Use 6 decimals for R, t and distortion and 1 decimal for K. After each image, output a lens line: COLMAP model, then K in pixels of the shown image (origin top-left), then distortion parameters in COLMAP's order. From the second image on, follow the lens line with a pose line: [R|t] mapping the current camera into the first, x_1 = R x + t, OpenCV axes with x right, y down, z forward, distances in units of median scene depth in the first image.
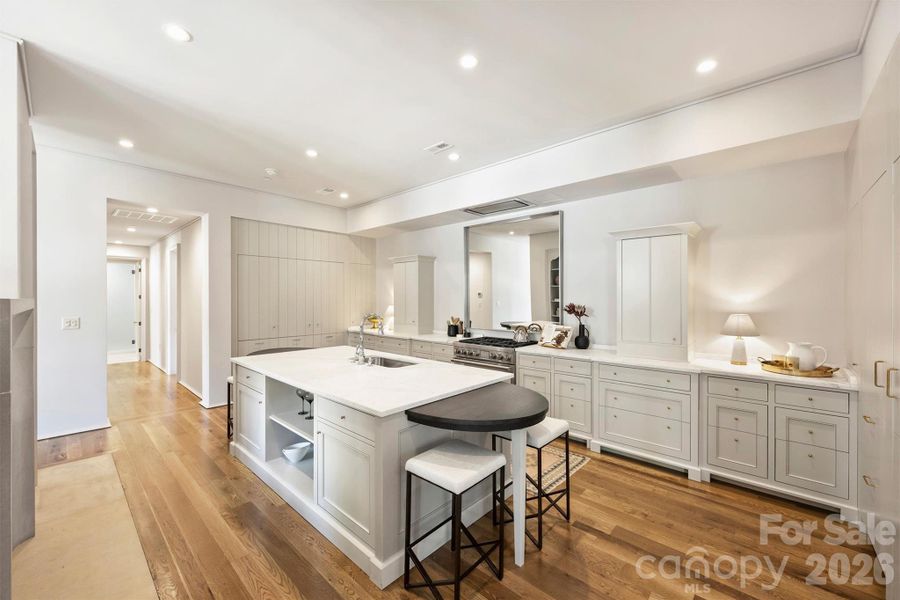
lens RADIAL K [[357.6, 0, 459.2], [0, 357.6, 299.2], [0, 0, 1]] dist [-0.002459, 0.001080]
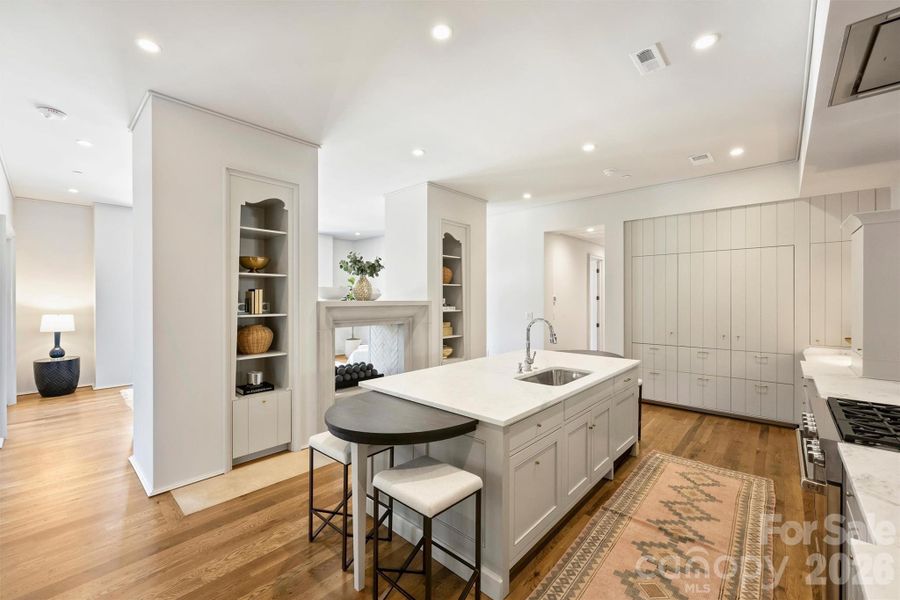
lens RADIAL K [[366.6, 0, 437.0], [0, 366.6, 300.8], [0, 0, 1]] dist [0.003288, 0.000230]
pose [[0.017130, -0.004814, -0.999842, 0.394063], [-0.000887, 0.999988, -0.004830, 0.001955], [0.999853, 0.000969, 0.017126, 0.424992]]
